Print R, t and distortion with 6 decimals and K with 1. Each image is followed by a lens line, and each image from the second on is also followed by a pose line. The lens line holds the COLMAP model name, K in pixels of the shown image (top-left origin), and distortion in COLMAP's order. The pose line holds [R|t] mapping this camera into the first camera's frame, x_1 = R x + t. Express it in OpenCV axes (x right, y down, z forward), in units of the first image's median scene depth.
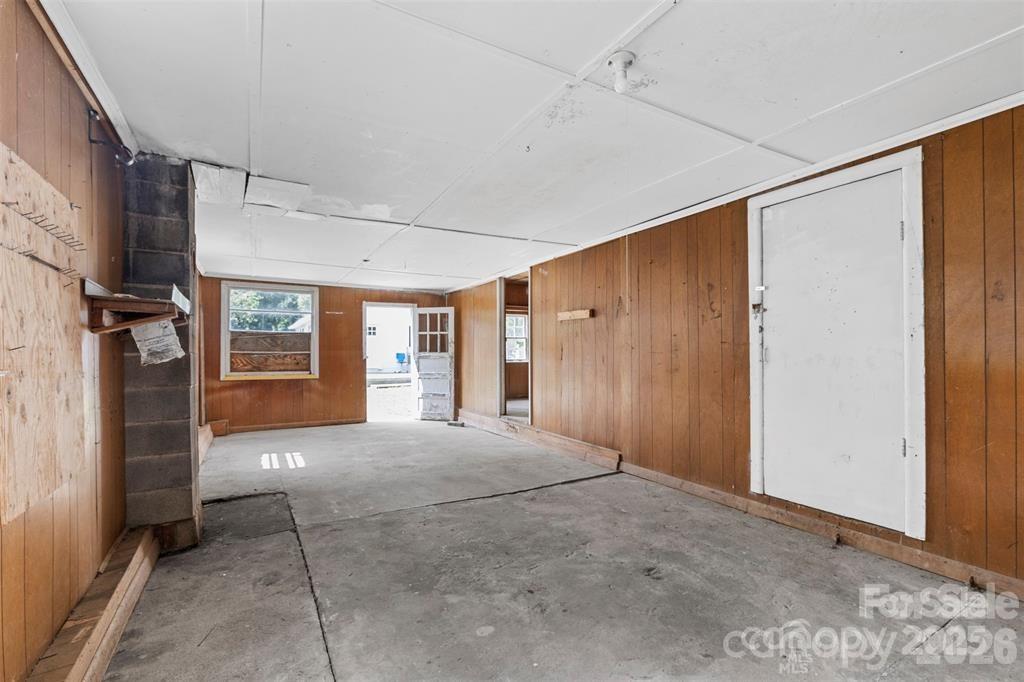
lens RADIAL K [[464.1, 0, 513.6], [0, 464.1, 348.2], [0, 0, 1]] dist [0.002479, -0.000853]
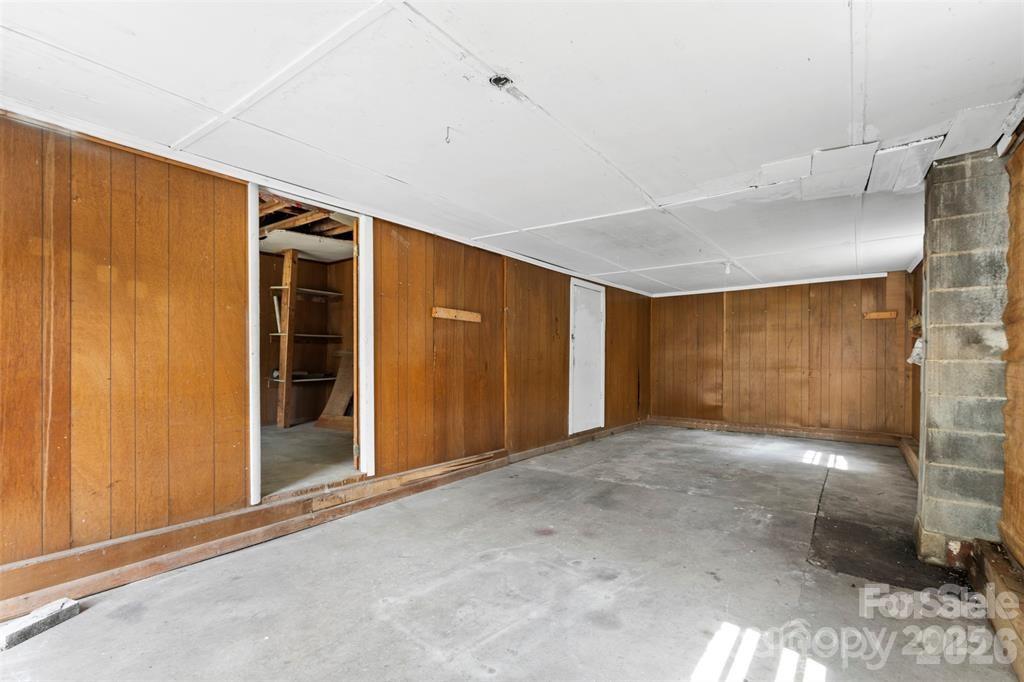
lens RADIAL K [[464.1, 0, 525.1], [0, 464.1, 362.9], [0, 0, 1]] dist [0.002479, -0.000853]
pose [[-0.421010, -0.003899, 0.907047, -1.026071], [-0.012767, 0.999917, -0.001628, 0.024878], [-0.906966, -0.012266, -0.421025, 1.825266]]
